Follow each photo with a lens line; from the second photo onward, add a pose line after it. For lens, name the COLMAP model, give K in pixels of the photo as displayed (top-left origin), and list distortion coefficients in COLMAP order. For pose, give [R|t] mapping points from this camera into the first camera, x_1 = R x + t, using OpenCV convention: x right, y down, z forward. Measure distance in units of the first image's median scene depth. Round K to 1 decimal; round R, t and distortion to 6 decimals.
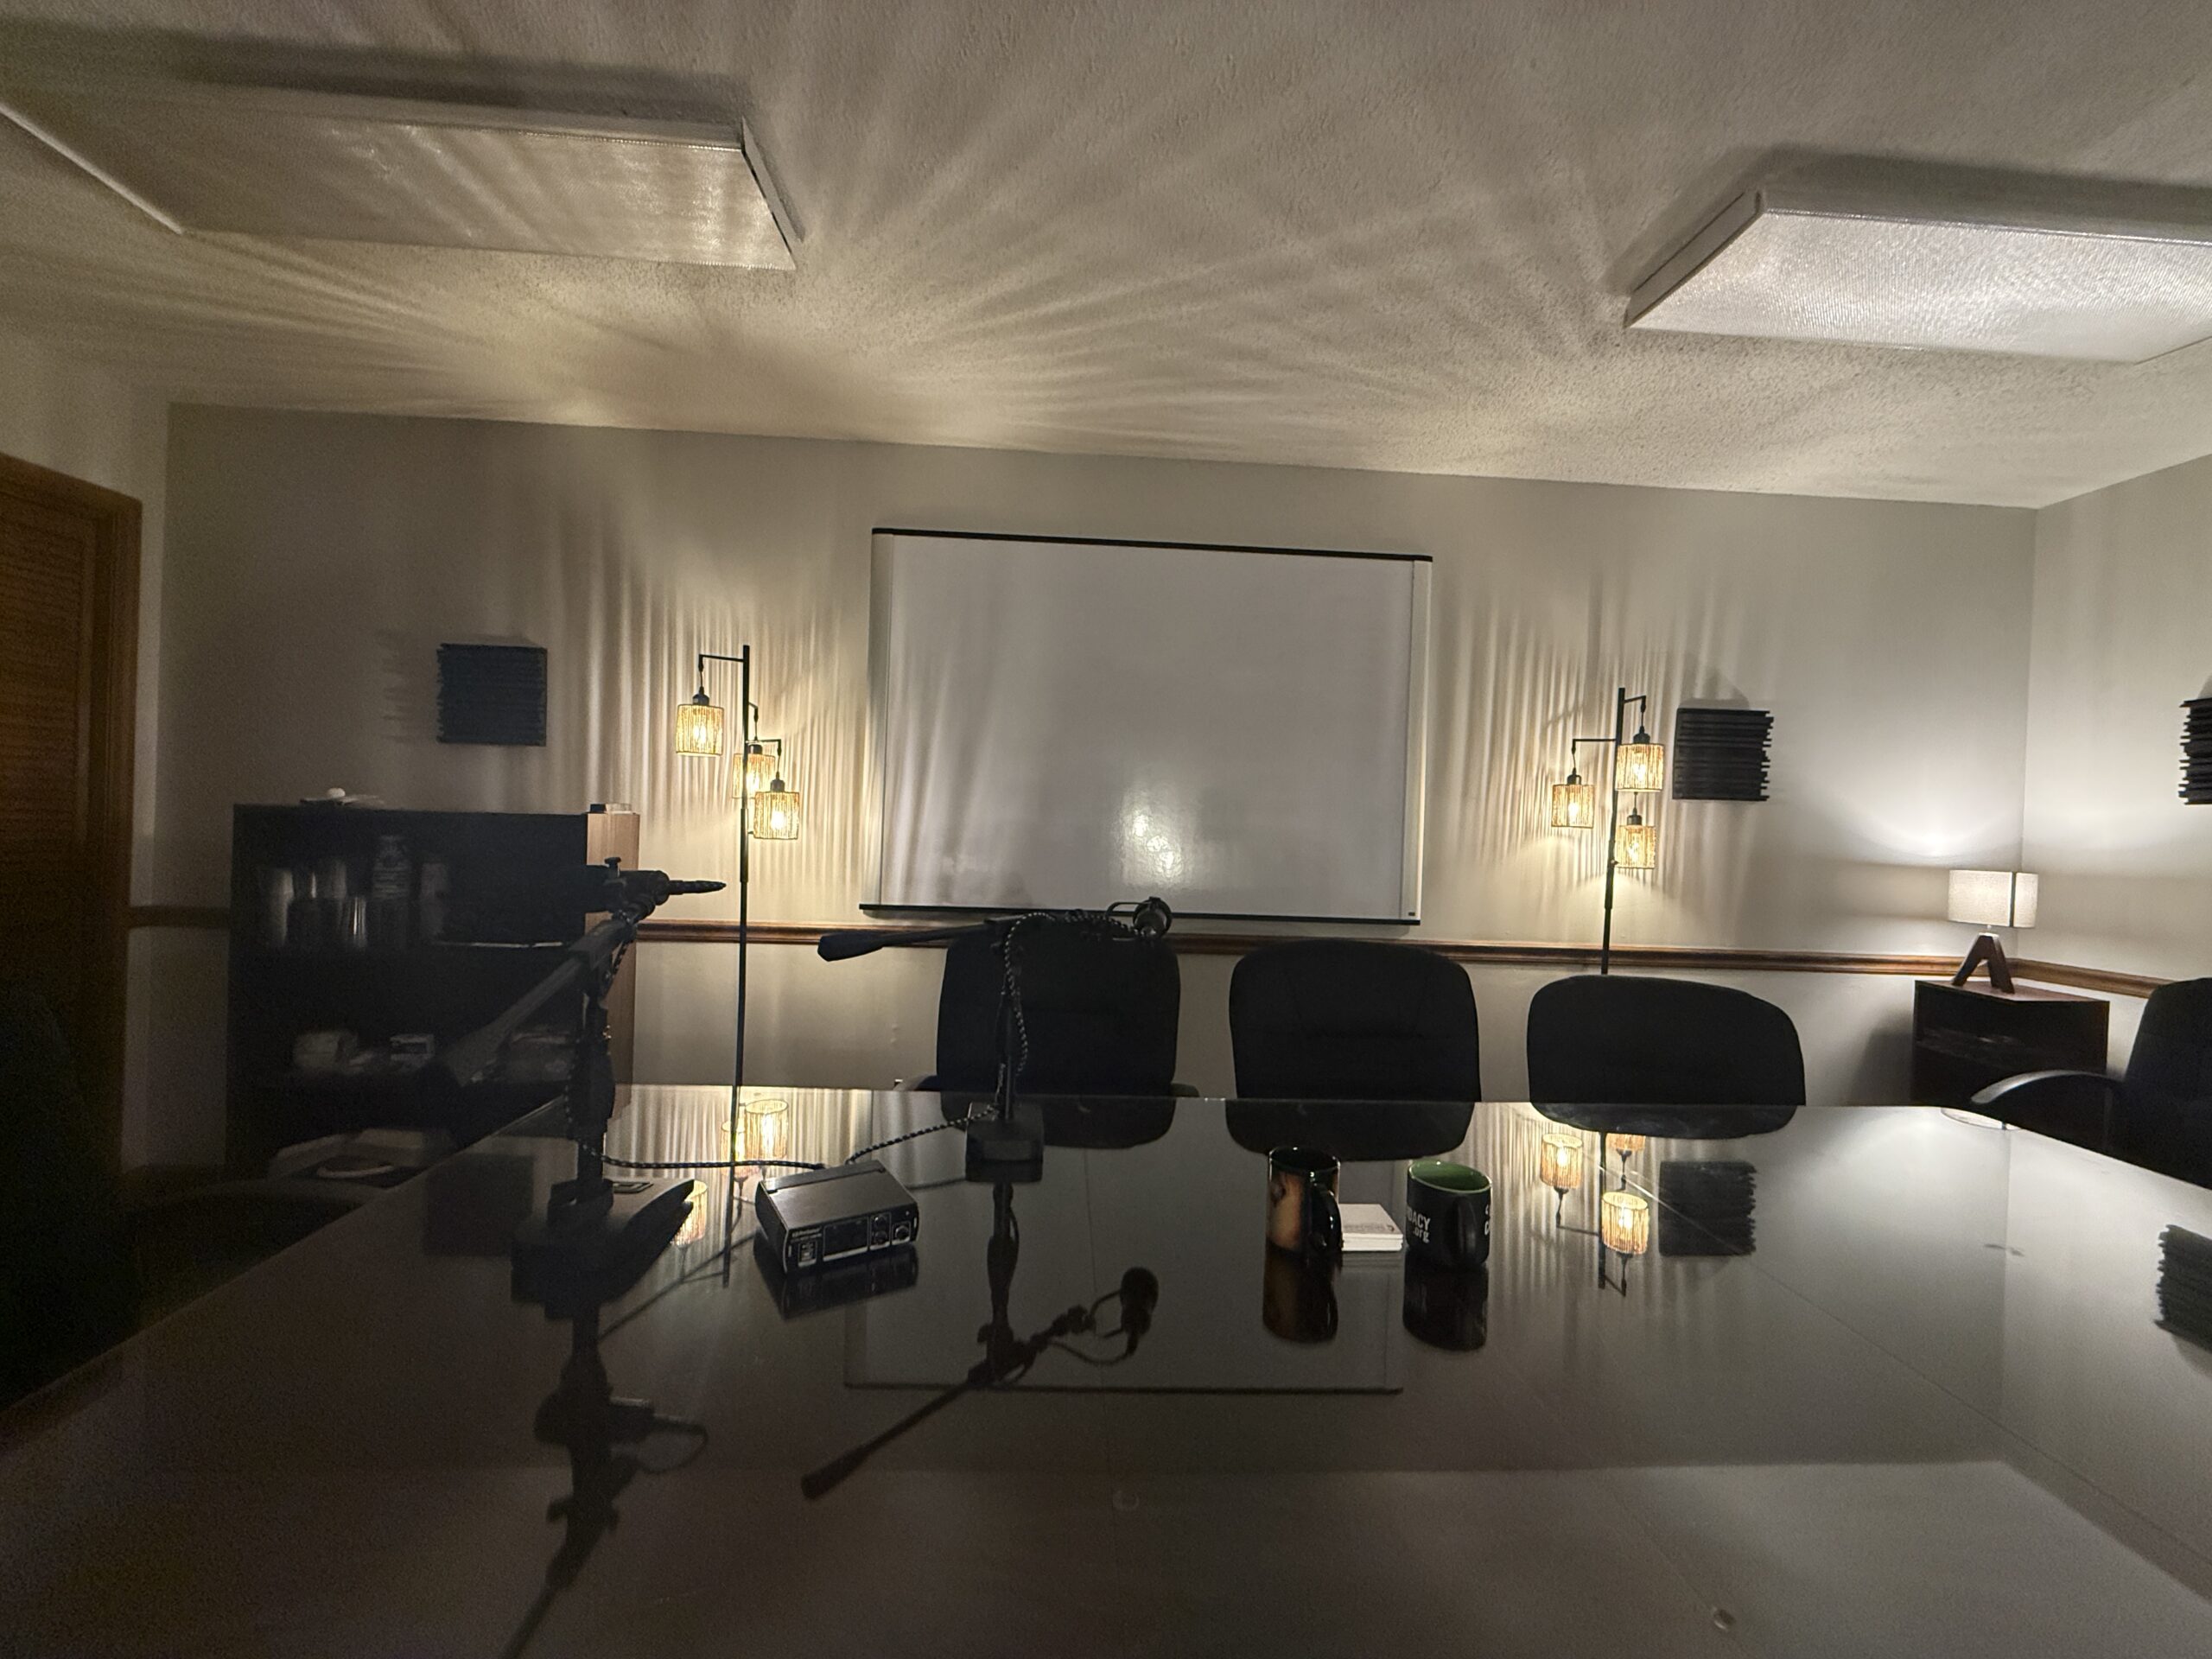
lens RADIAL K [[878.9, 0, 1108.9], [0, 878.9, 818.8], [0, 0, 1]] dist [0.004669, -0.000346]
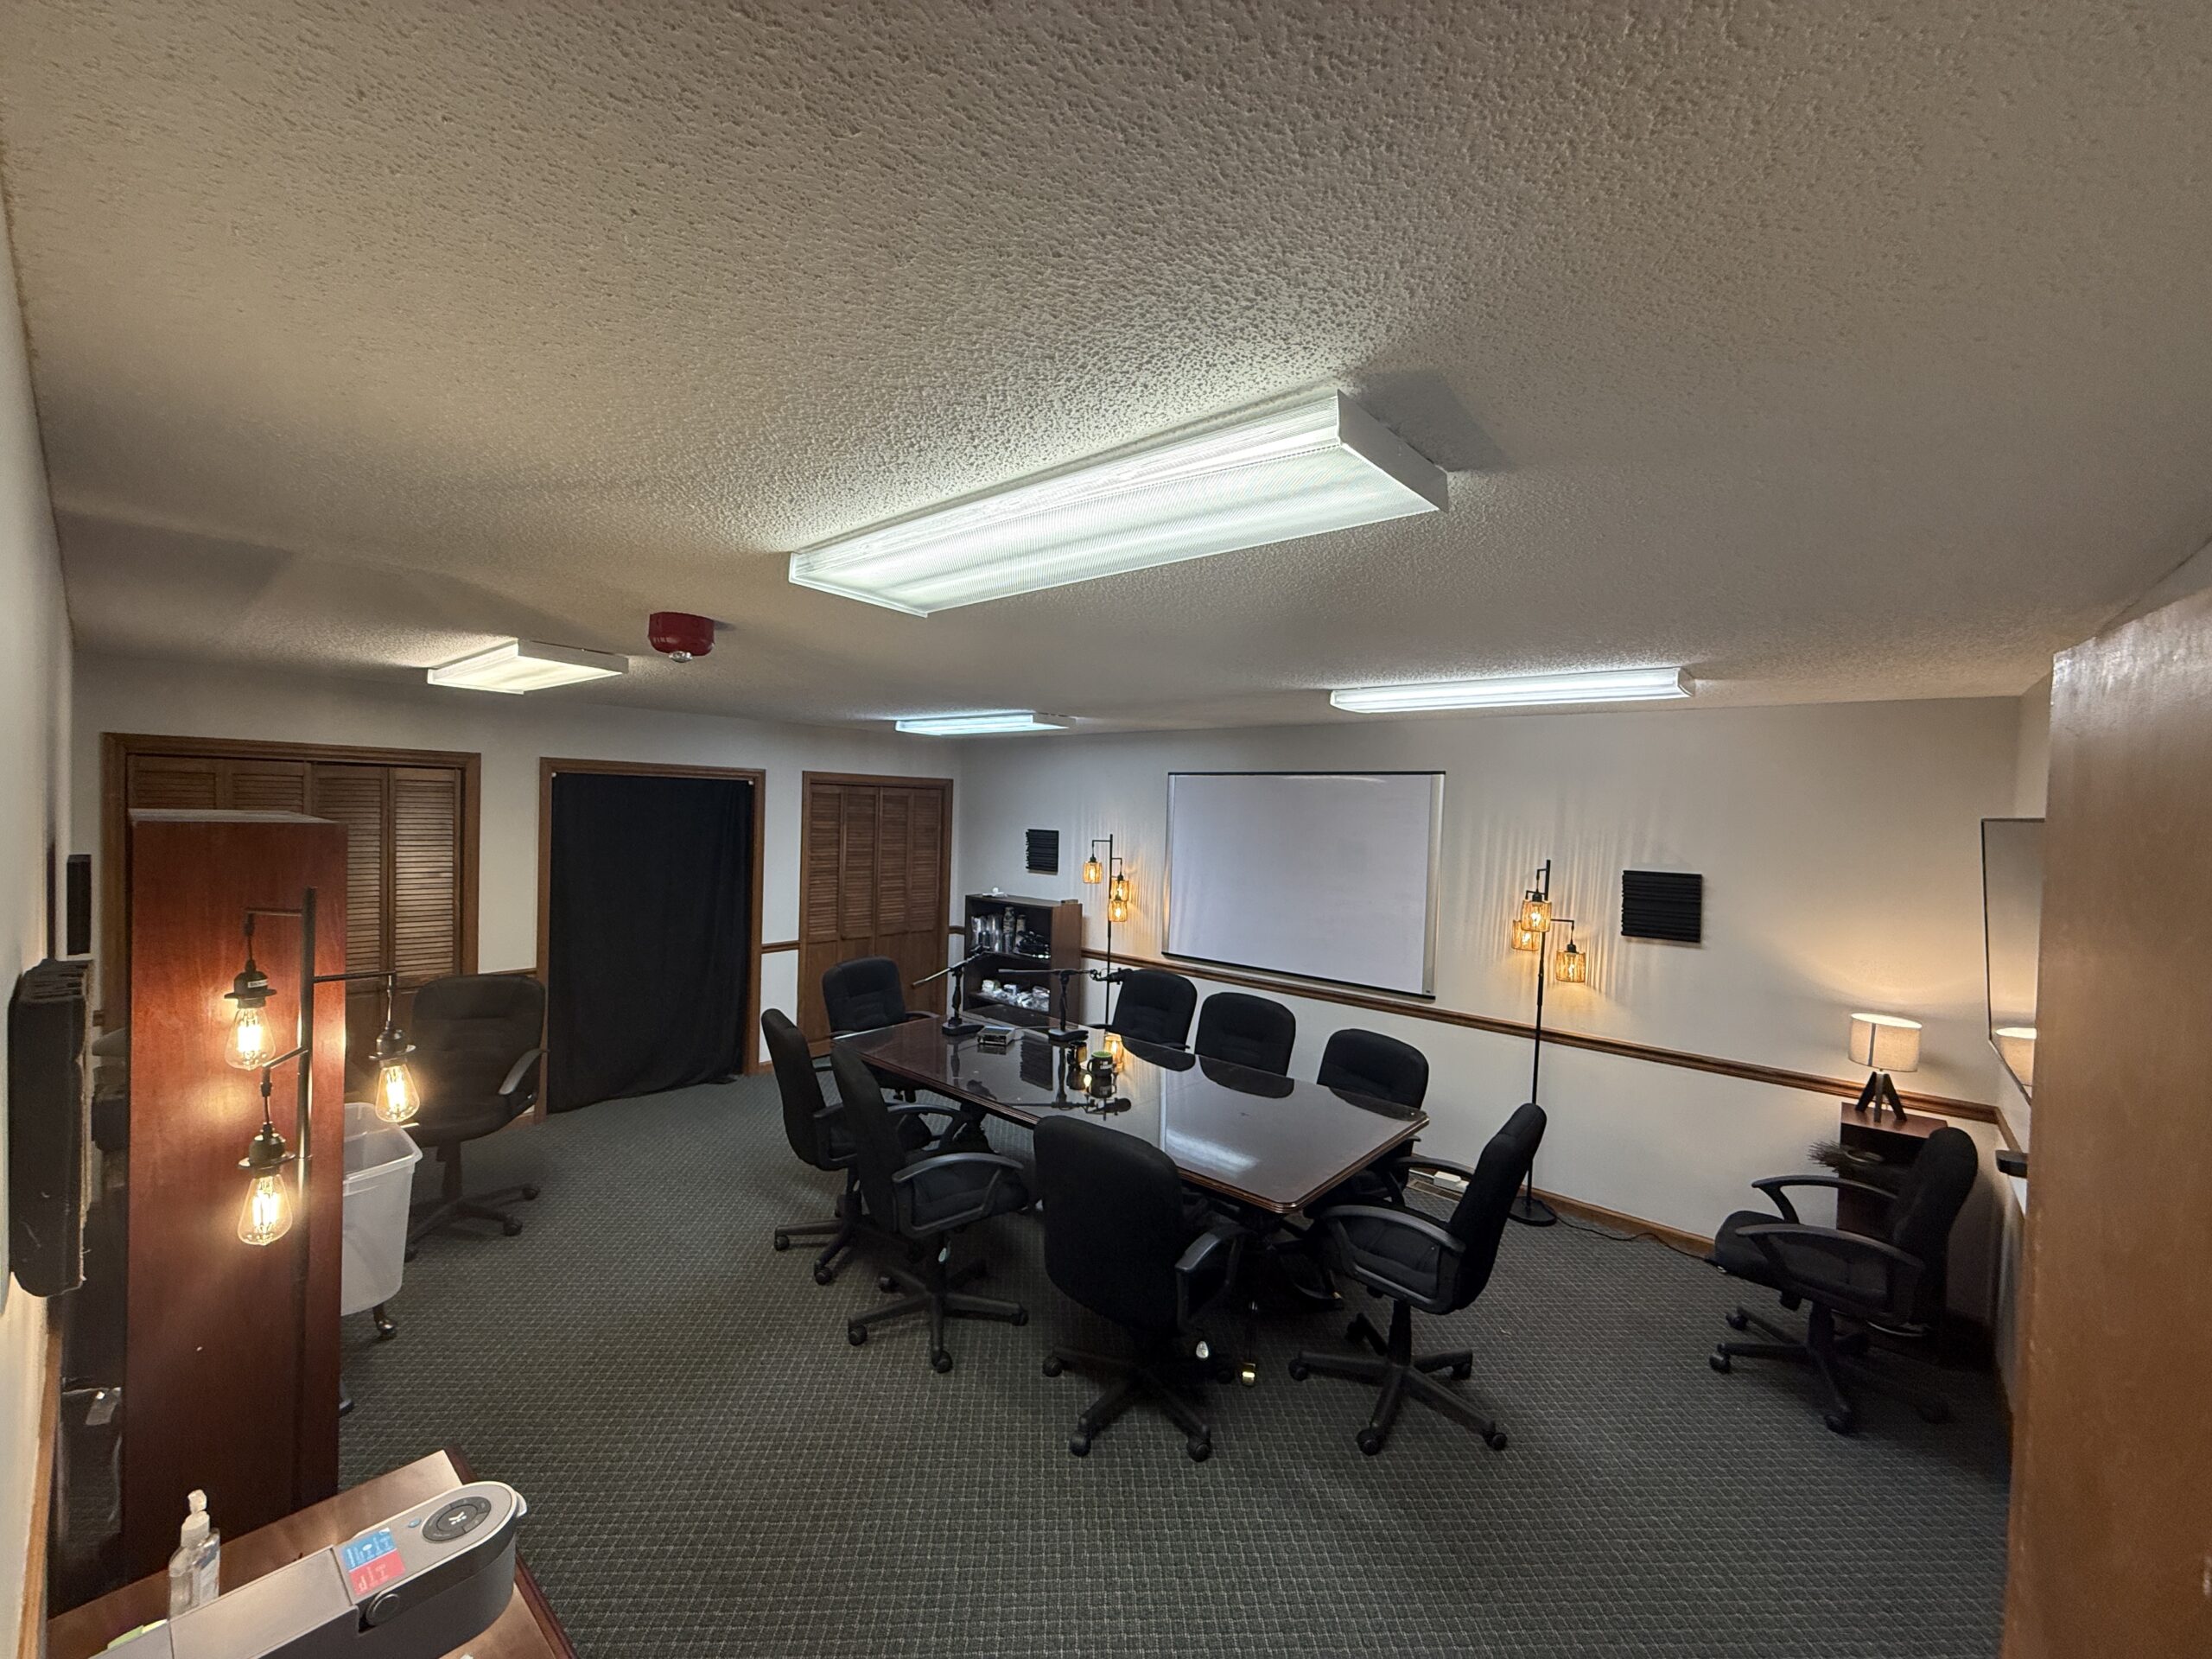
lens RADIAL K [[878.9, 0, 1098.0], [0, 878.9, 827.9], [0, 0, 1]] dist [0.004669, -0.000346]
pose [[0.735334, 0.006569, -0.677673, 1.048446], [-0.013765, 0.999891, -0.005245, -0.191048], [0.677565, 0.013185, 0.735345, -0.673883]]
